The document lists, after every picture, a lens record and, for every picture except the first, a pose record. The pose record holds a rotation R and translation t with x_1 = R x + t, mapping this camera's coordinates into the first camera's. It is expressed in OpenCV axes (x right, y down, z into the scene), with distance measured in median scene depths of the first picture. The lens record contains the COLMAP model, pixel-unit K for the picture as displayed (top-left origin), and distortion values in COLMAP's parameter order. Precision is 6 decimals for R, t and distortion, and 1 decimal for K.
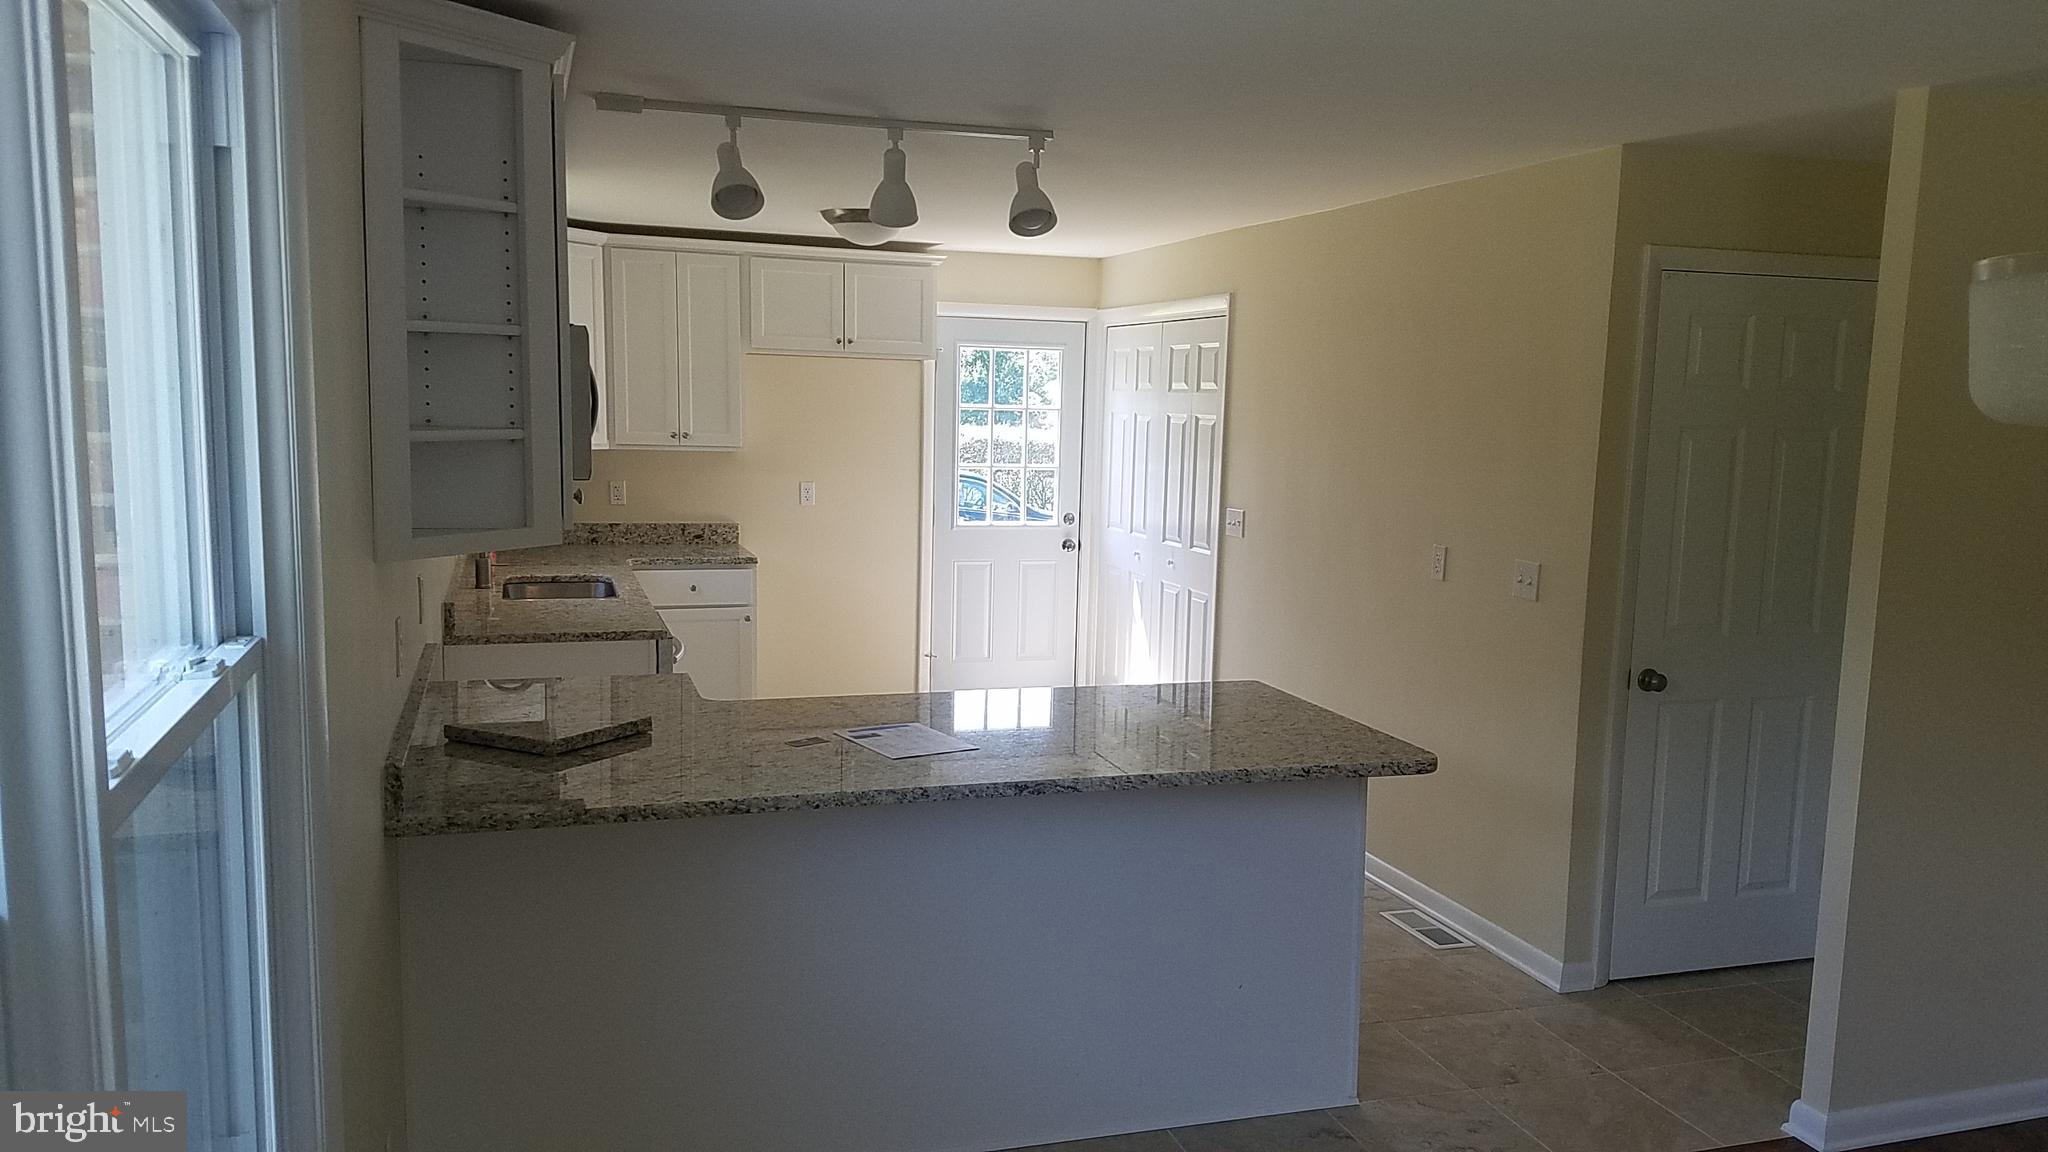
lens RADIAL K [[1563.1, 0, 1035.1], [0, 1563.1, 599.9], [0, 0, 1]] dist [0.152912, -0.236357]
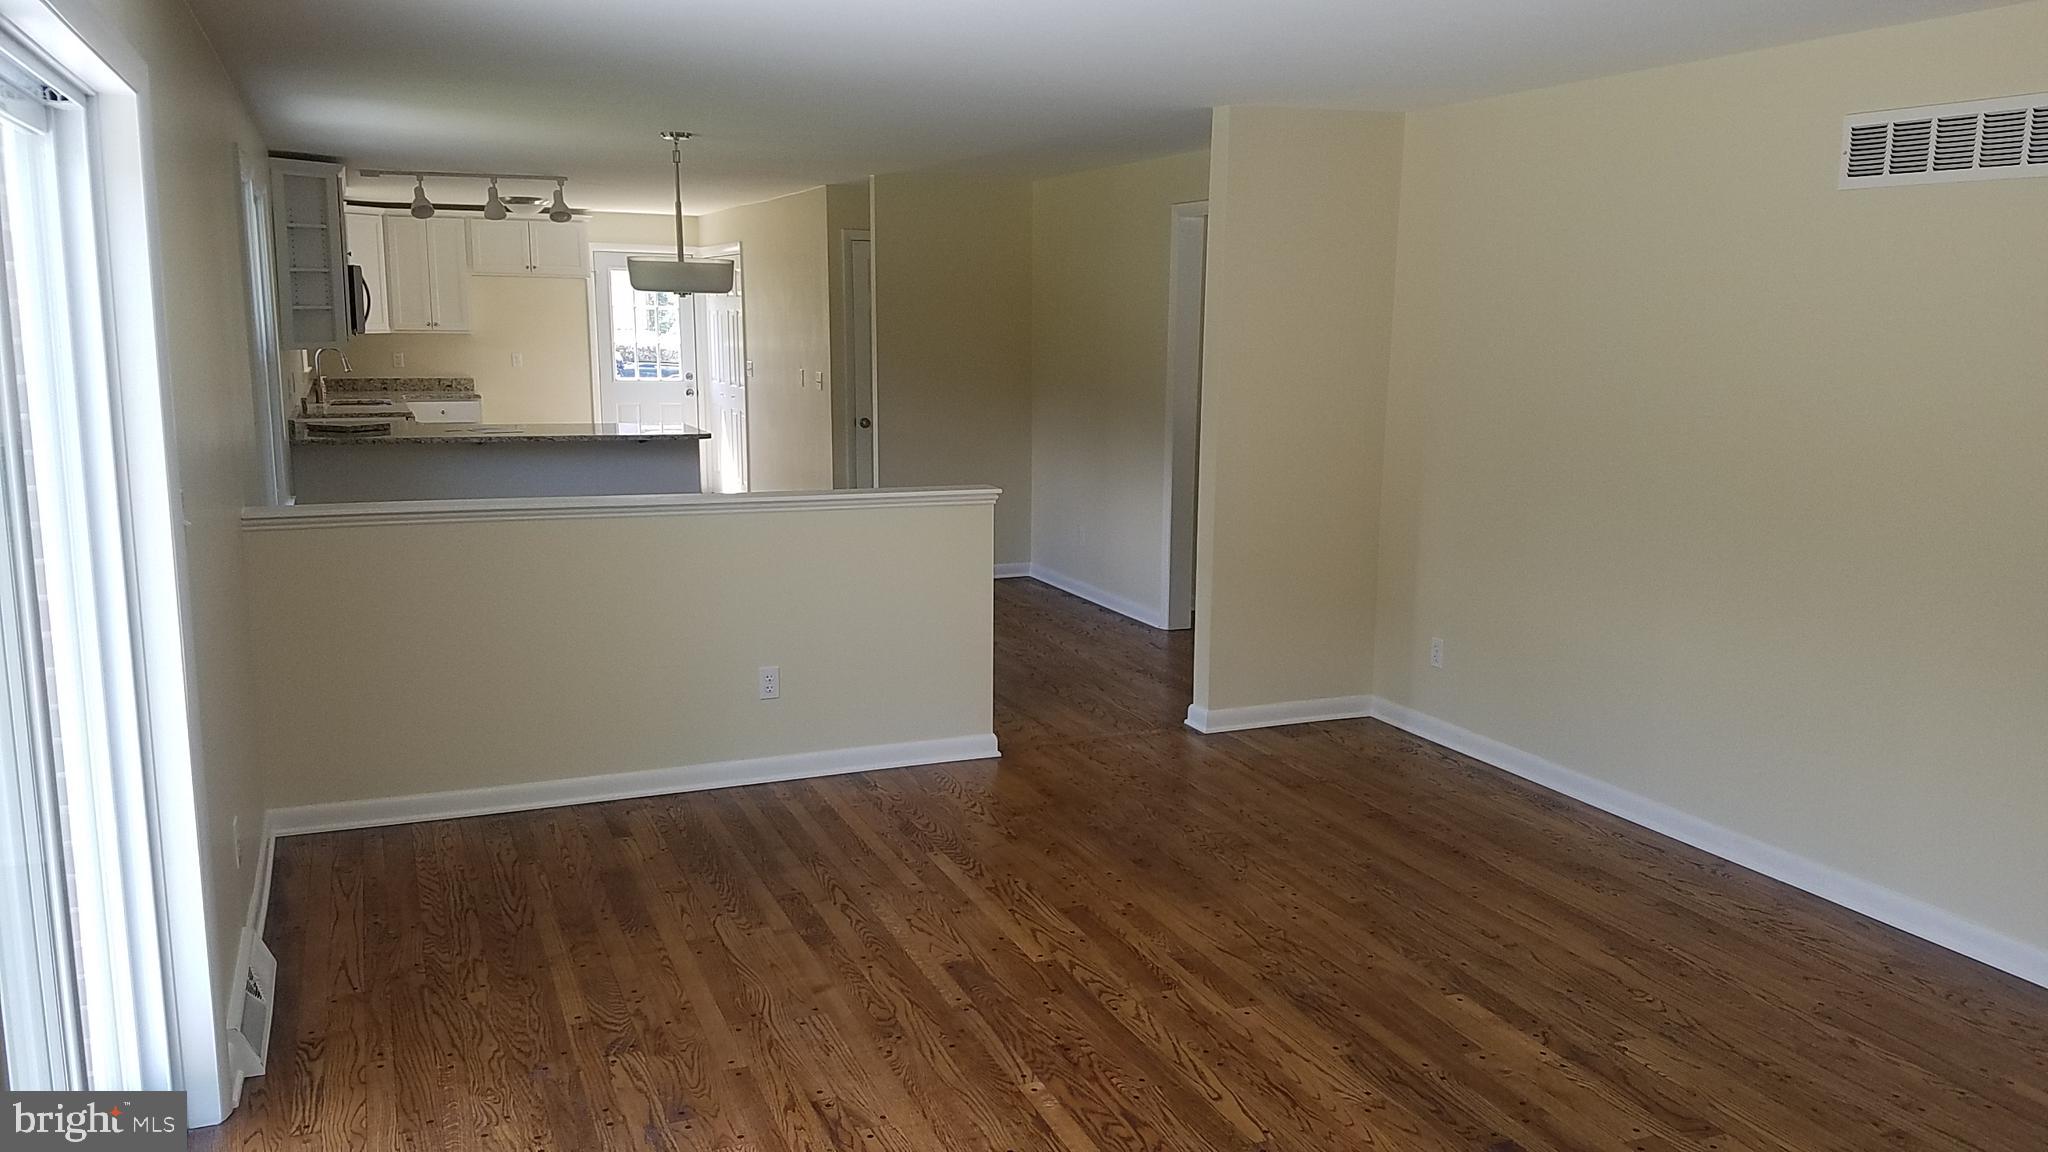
lens RADIAL K [[1563.1, 0, 1010.5], [0, 1563.1, 585.9], [0, 0, 1]] dist [0.152912, -0.236357]
pose [[0.996931, -0.028973, 0.072726, 0.400433], [0.025863, 0.998725, 0.043343, 0.181270], [-0.073889, -0.041330, 0.996410, -1.174297]]
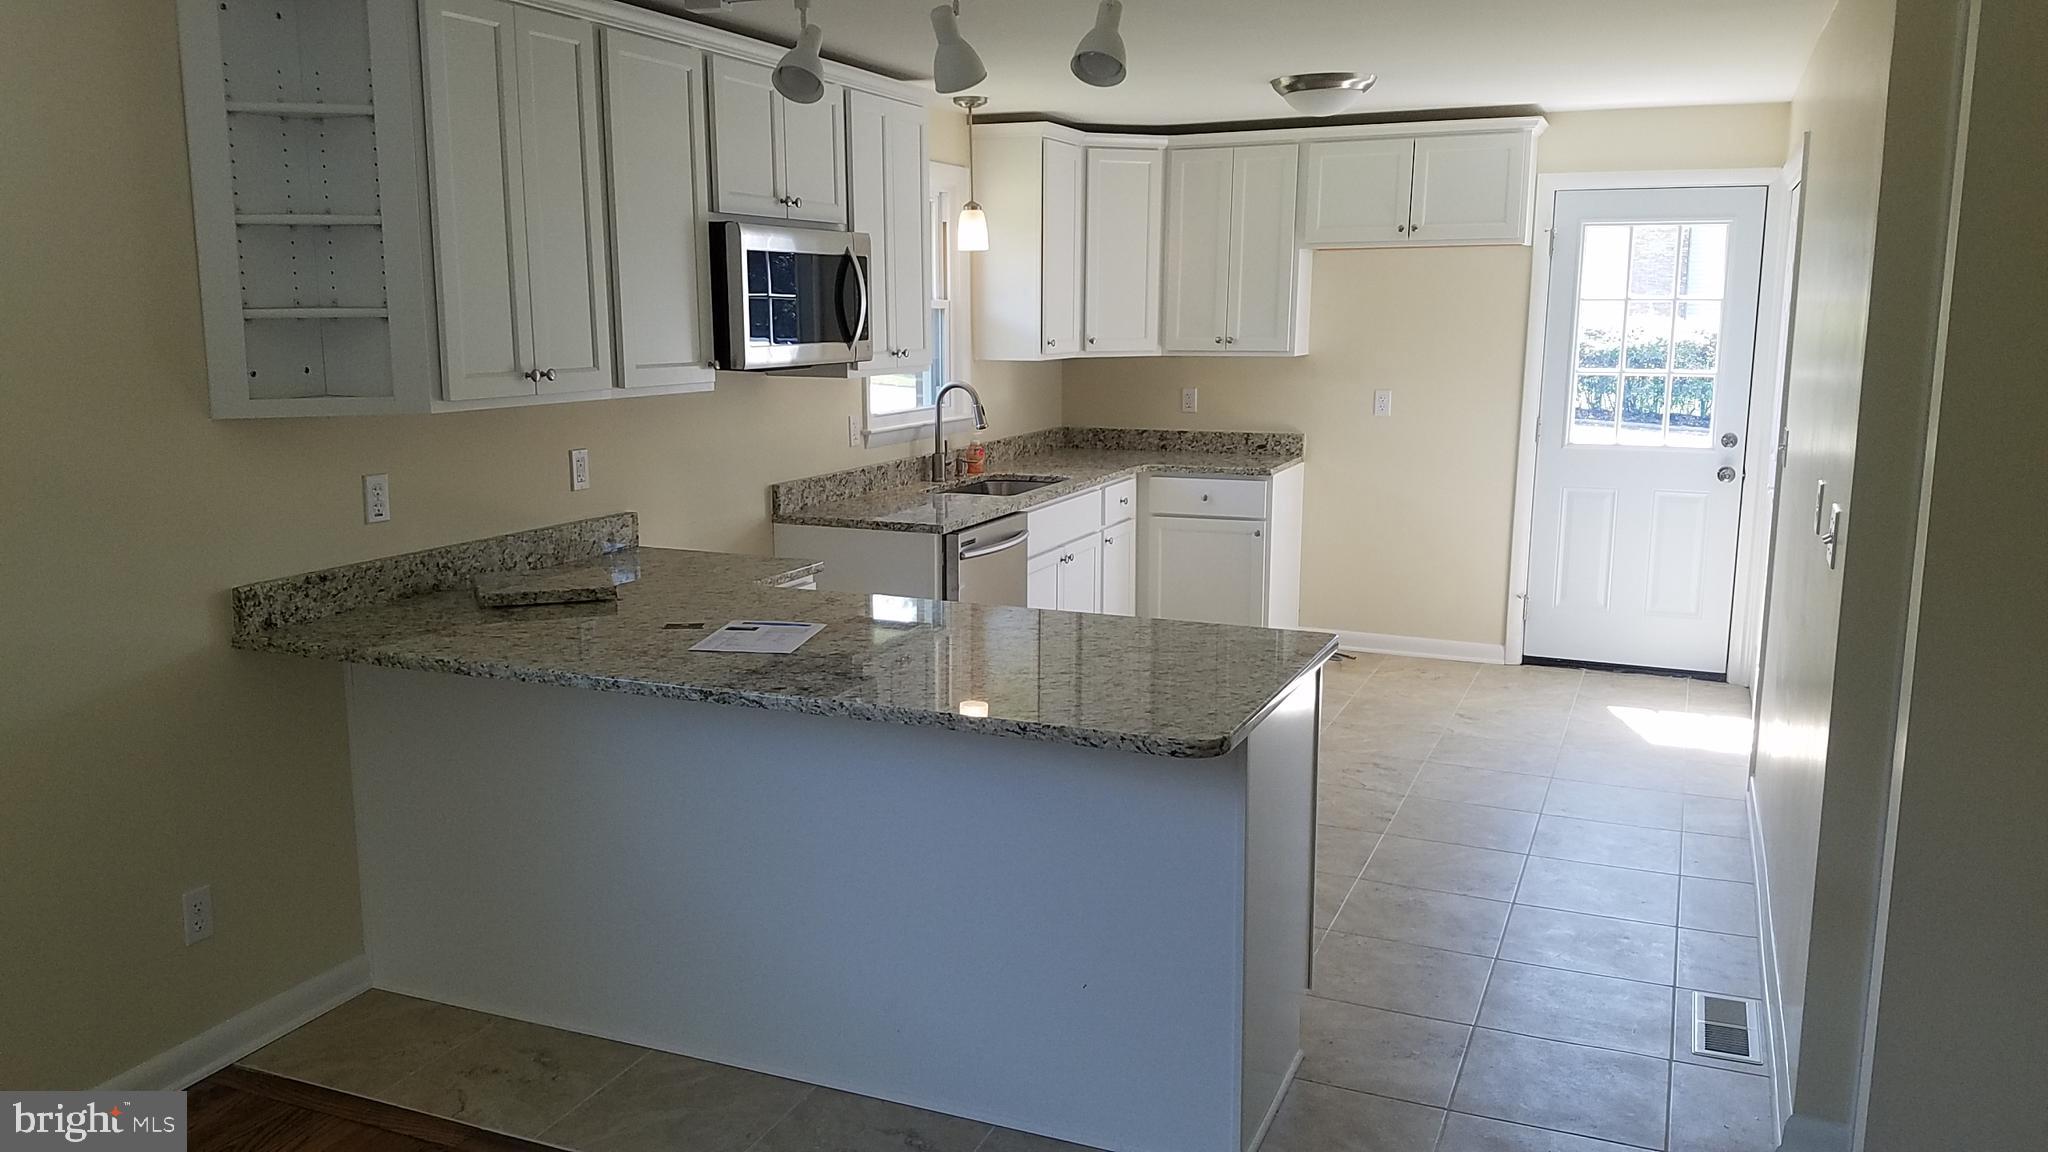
lens RADIAL K [[1563.1, 0, 996.2], [0, 1563.1, 580.6], [0, 0, 1]] dist [0.152912, -0.236357]
pose [[0.749131, 0.091485, -0.656074, 0.471952], [-0.068931, 0.995806, 0.060151, -0.008560], [0.658826, 0.000163, 0.752296, 0.273431]]
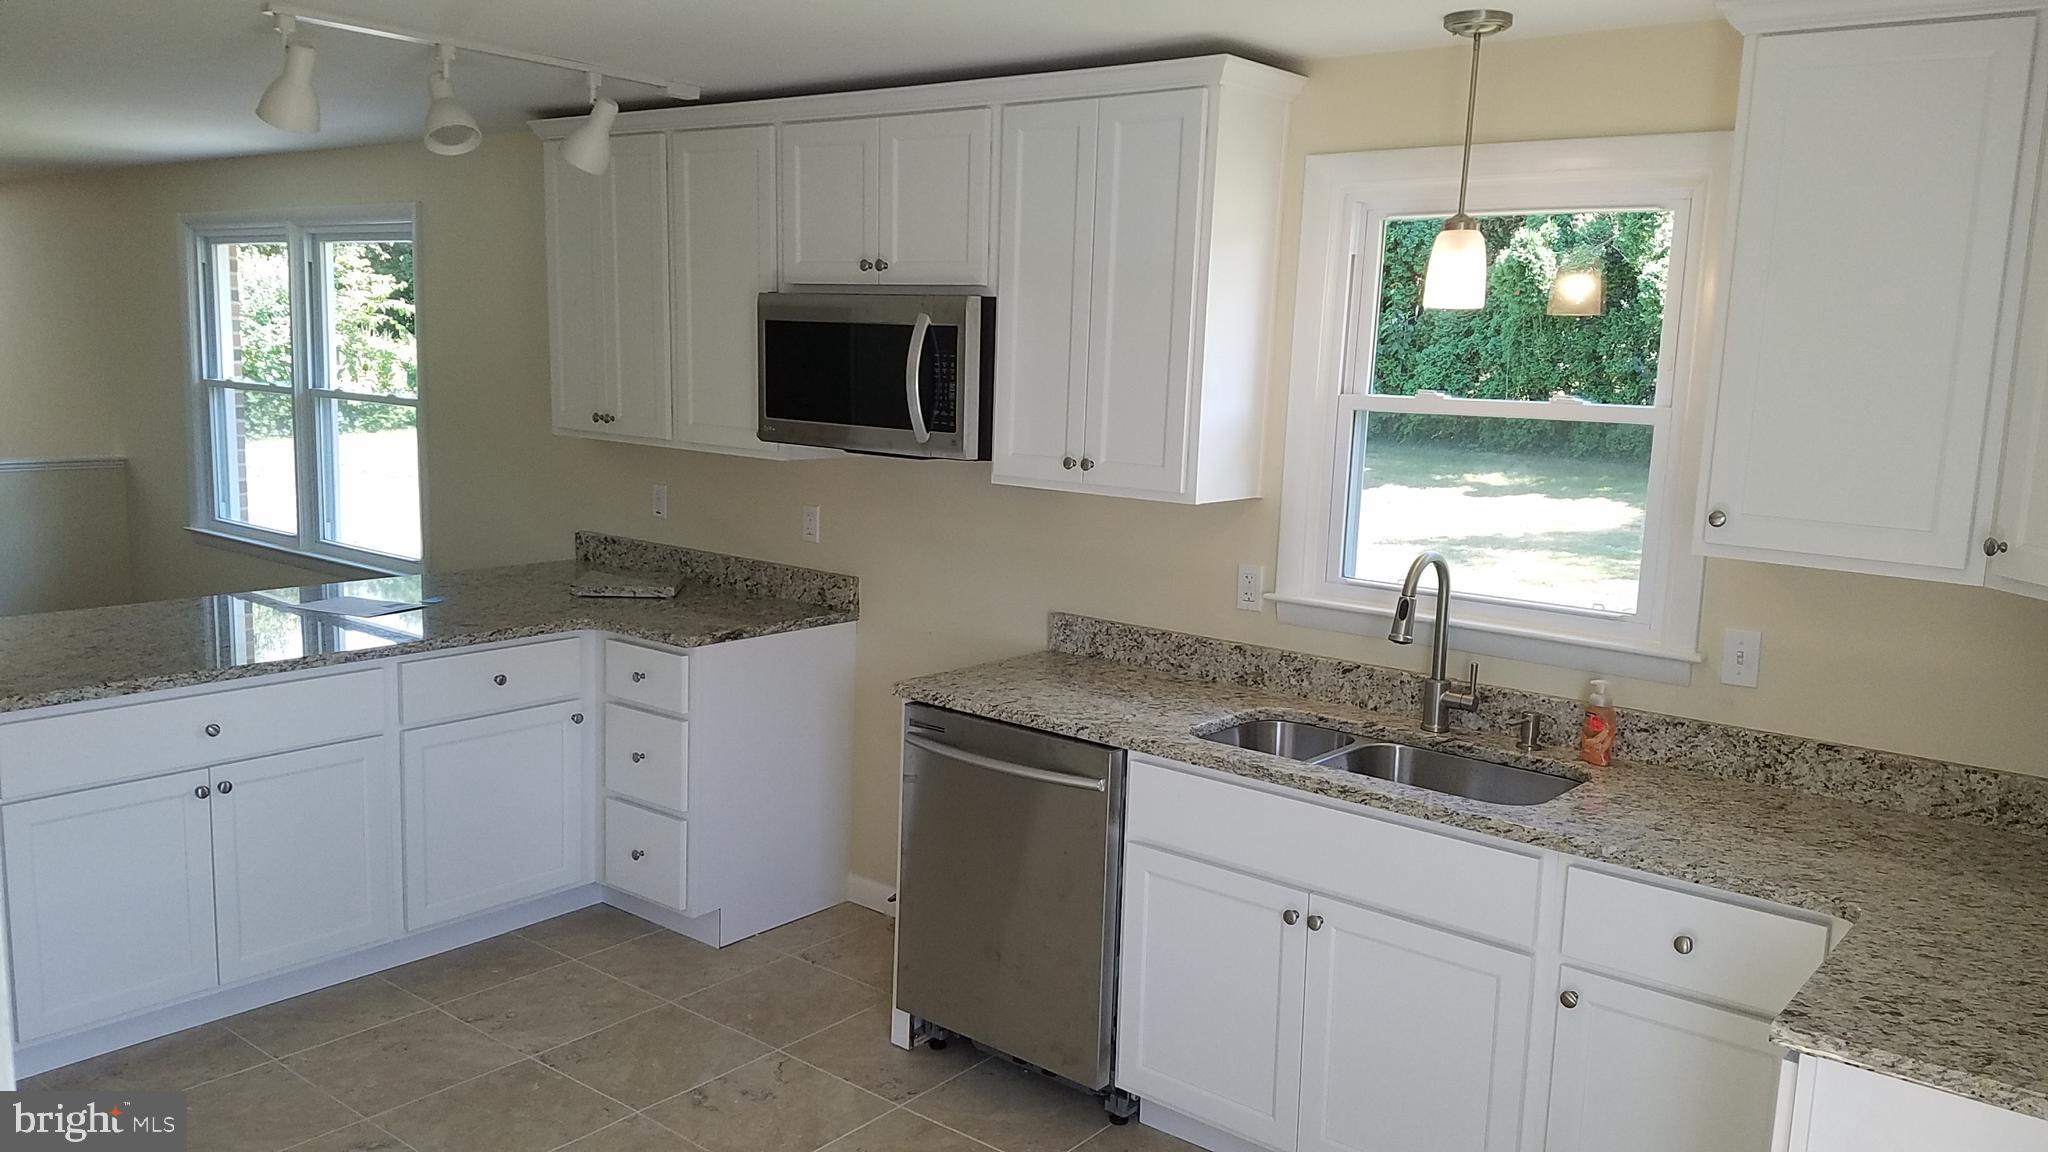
lens RADIAL K [[1563.1, 0, 1024.8], [0, 1563.1, 576.5], [0, 0, 1]] dist [0.152912, -0.236357]
pose [[-0.836245, 0.033134, -0.547353, 0.003797], [-0.123057, 0.961375, 0.246203, -0.302700], [0.534369, 0.273242, -0.799868, 2.140246]]
